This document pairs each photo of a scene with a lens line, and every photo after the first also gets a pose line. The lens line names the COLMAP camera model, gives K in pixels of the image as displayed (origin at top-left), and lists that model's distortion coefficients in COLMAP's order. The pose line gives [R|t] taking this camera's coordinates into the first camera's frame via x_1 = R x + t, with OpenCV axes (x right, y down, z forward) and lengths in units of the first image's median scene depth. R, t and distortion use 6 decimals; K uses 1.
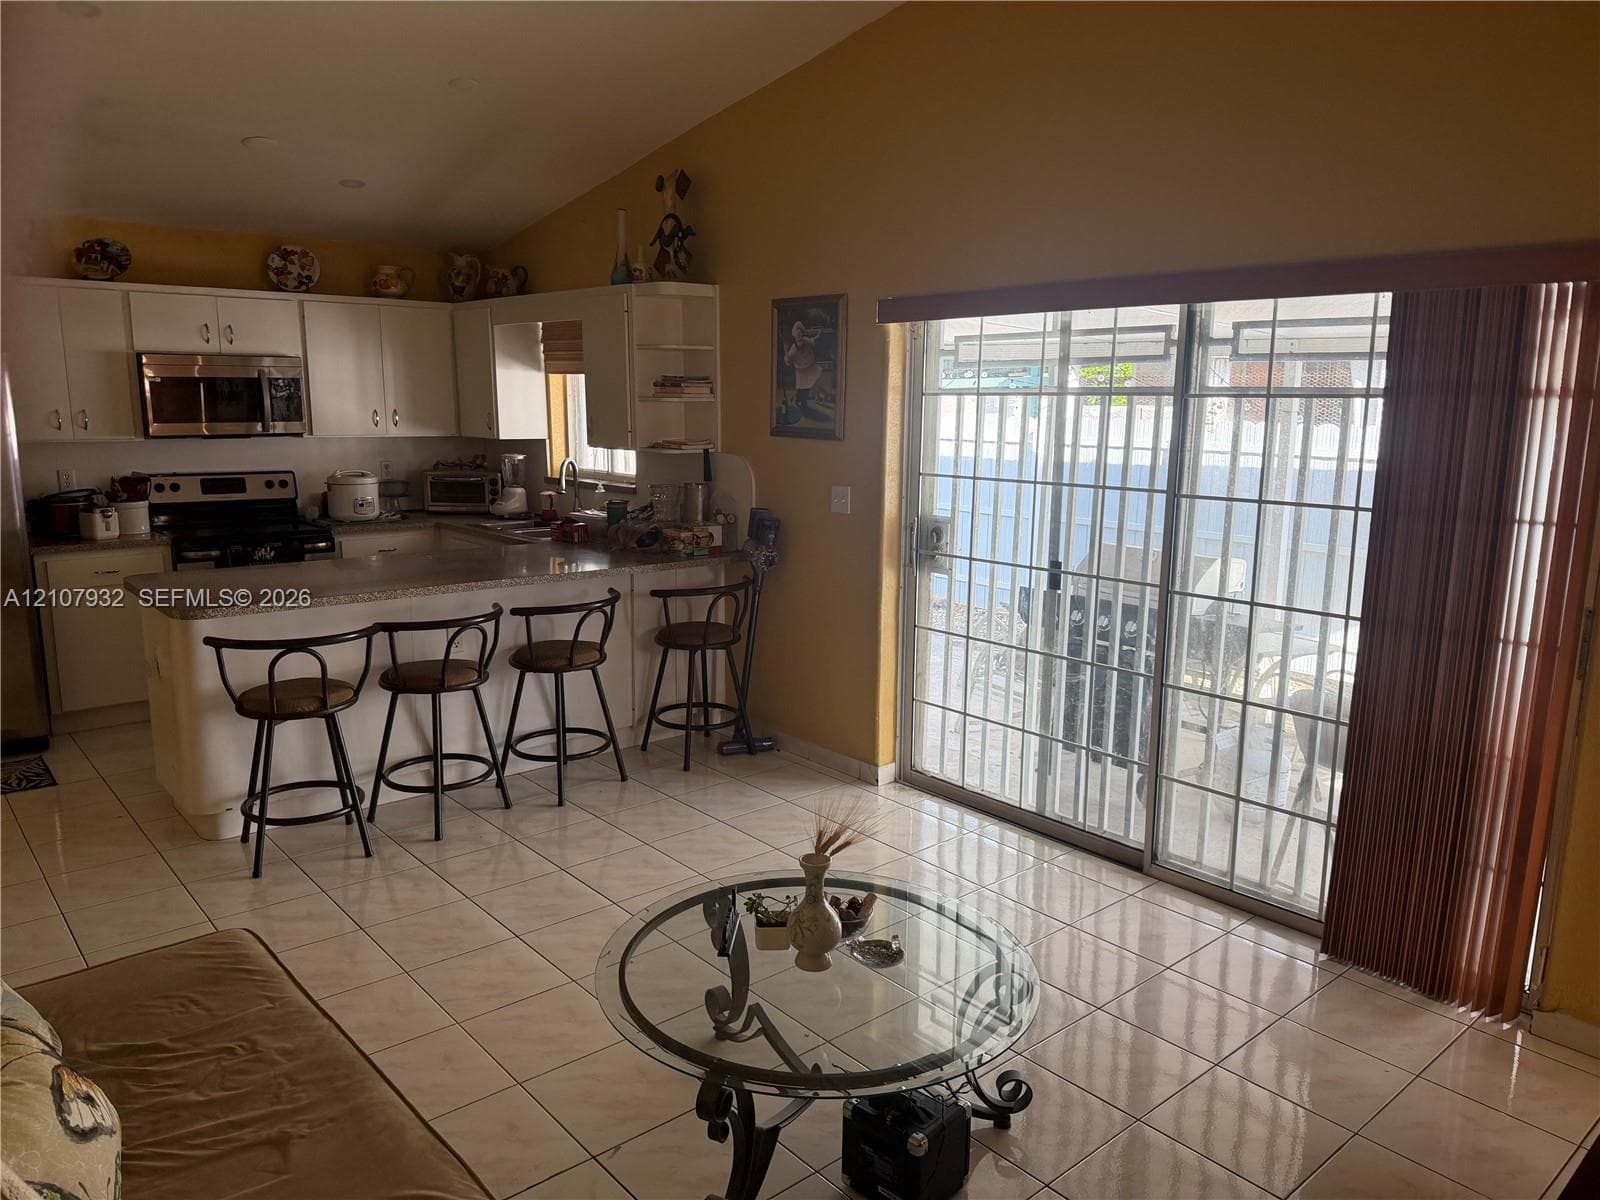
lens RADIAL K [[1100.2, 0, 780.1], [0, 1100.2, 605.7], [0, 0, 1]] dist [0.003147, -0.002269]
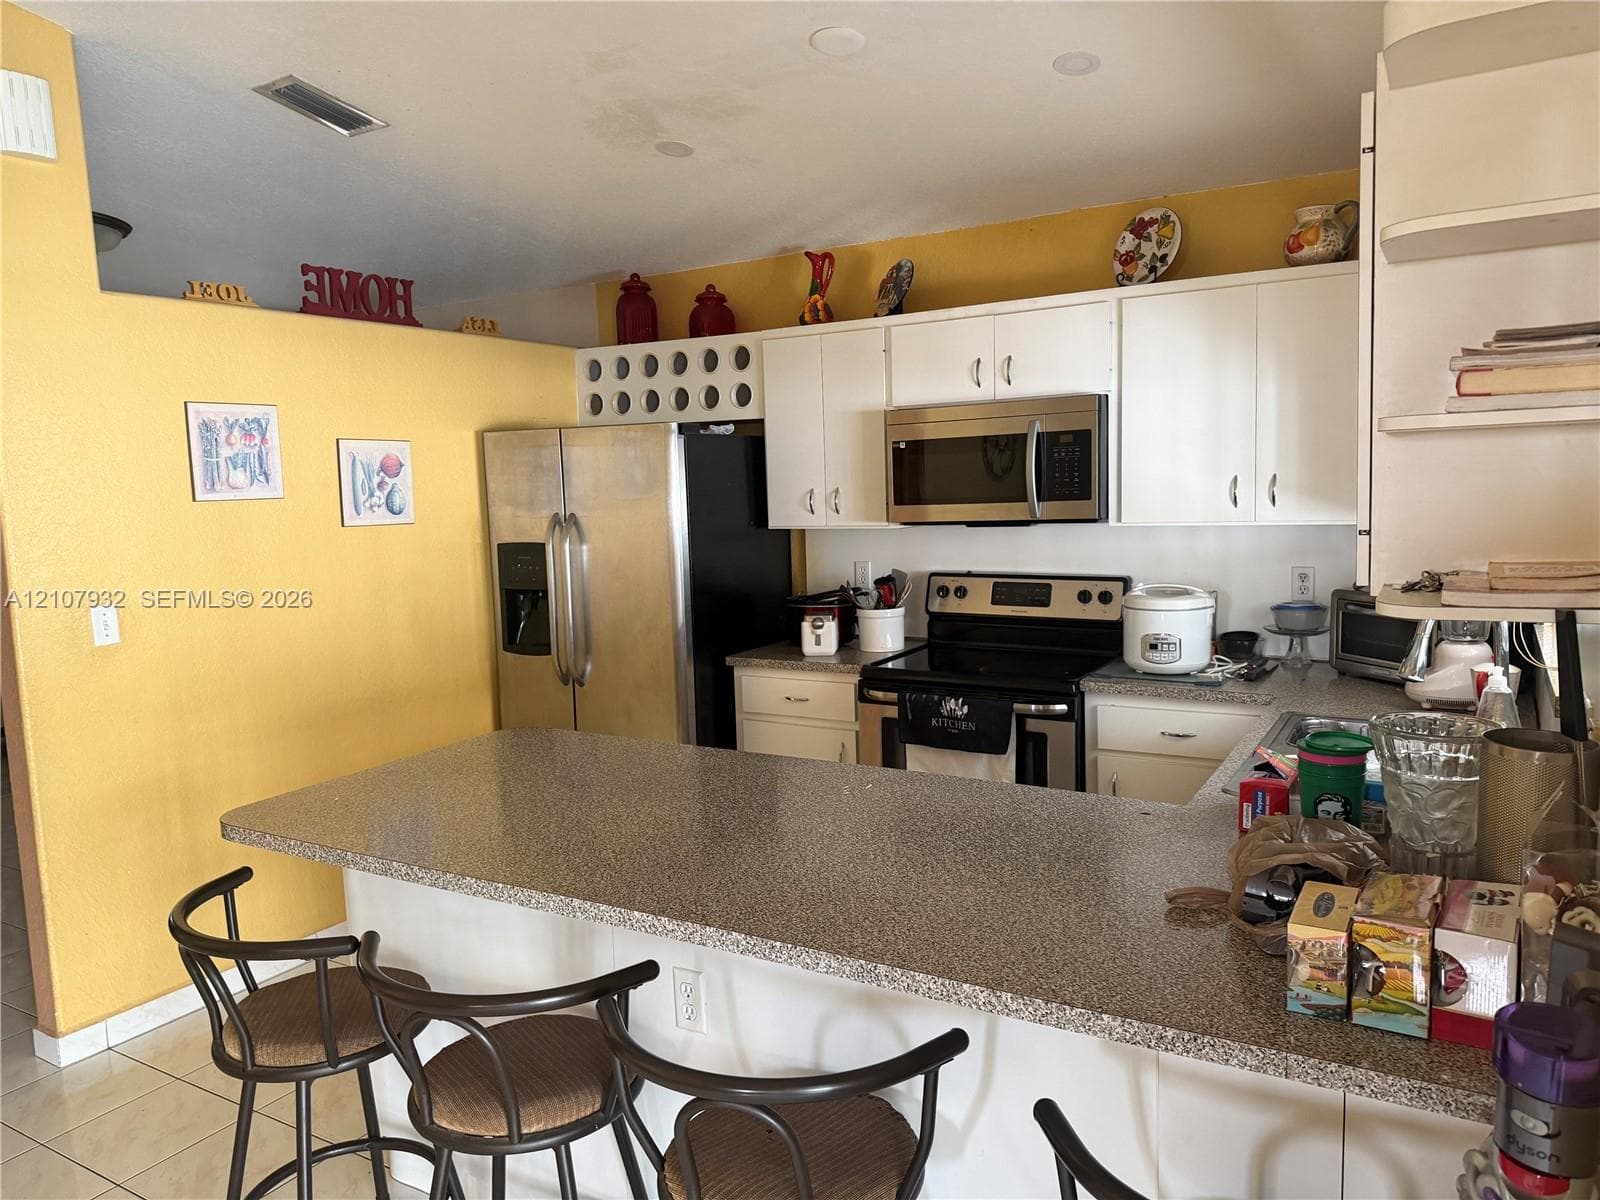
lens RADIAL K [[1106.7, 0, 831.4], [0, 1106.7, 634.5], [0, 0, 1]] dist [0.057079, -0.148095]
pose [[0.315658, 0.111349, -0.942317, 0.109775], [-0.139116, 0.987790, 0.070121, -0.119794], [0.938620, 0.108957, 0.327294, 0.688971]]
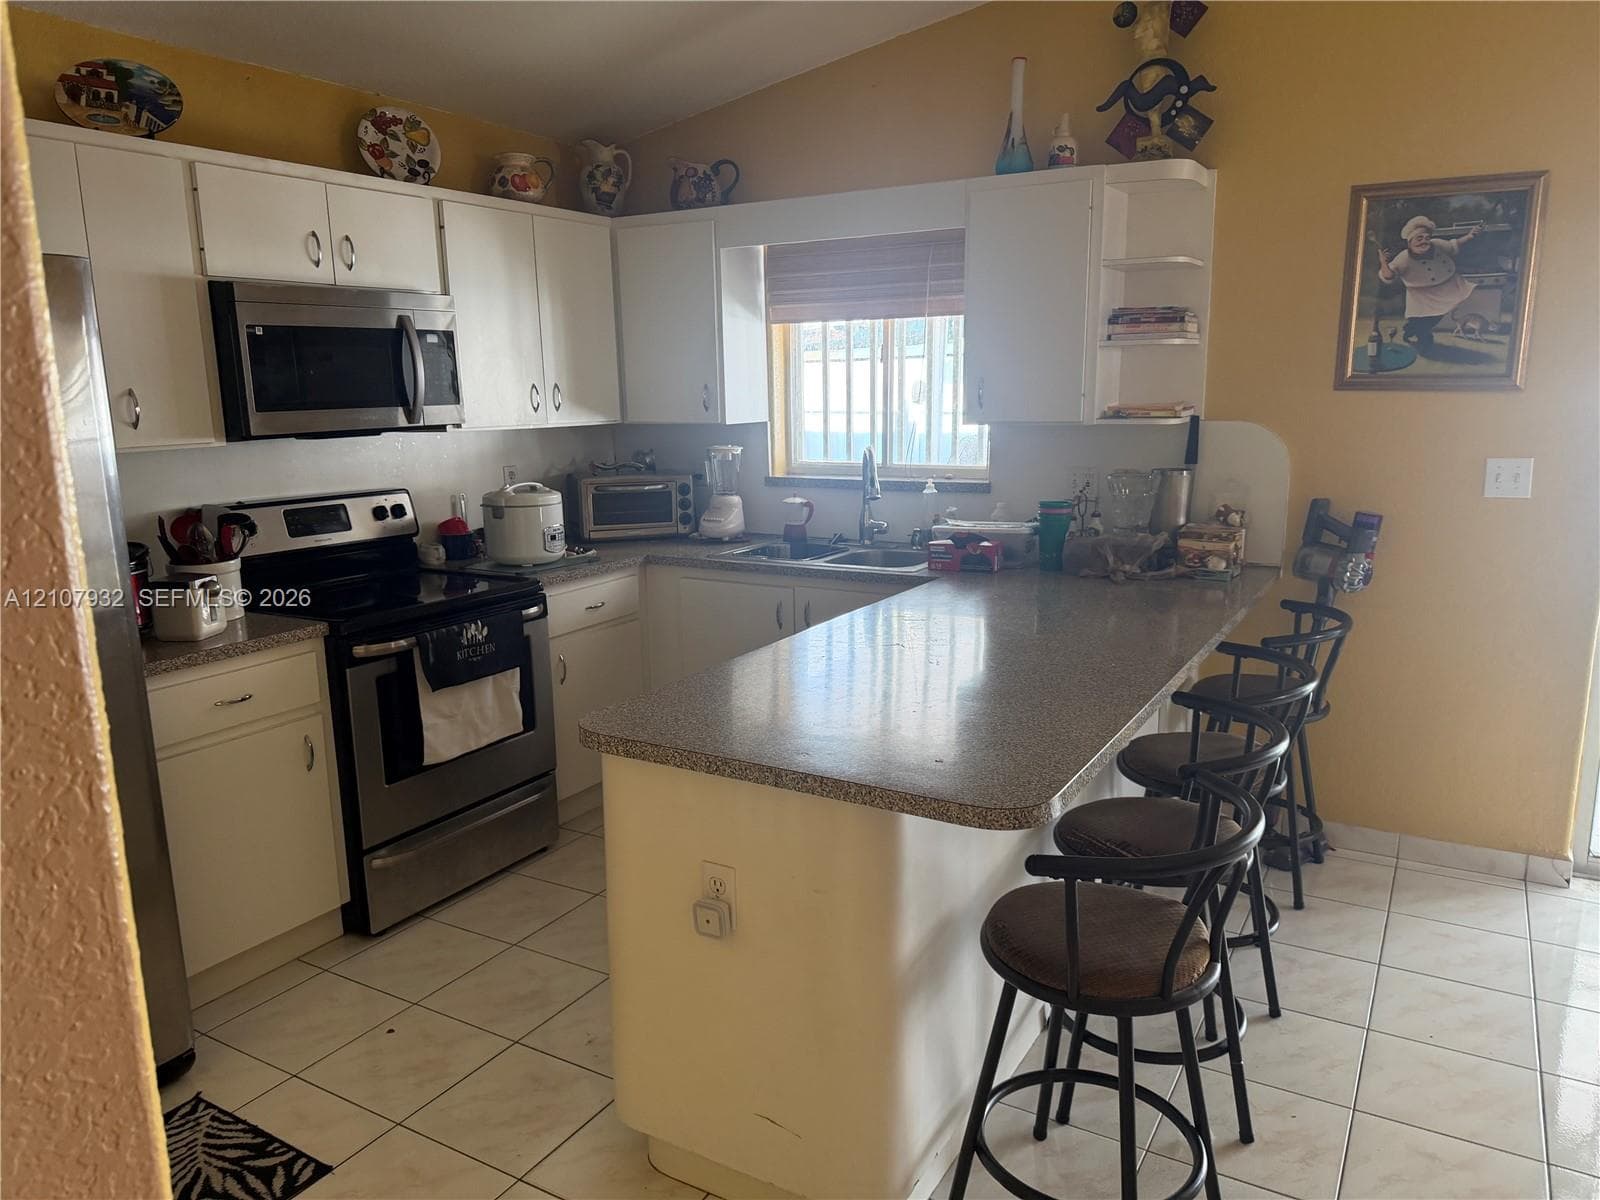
lens RADIAL K [[1160.3, 0, 802.4], [0, 1160.3, 587.6], [0, 0, 1]] dist [0.052834, -0.030897]
pose [[0.948508, -0.084648, 0.305235, -0.469290], [0.088518, 0.996074, 0.001165, -0.054162], [-0.304135, 0.025914, 0.952276, 0.354014]]
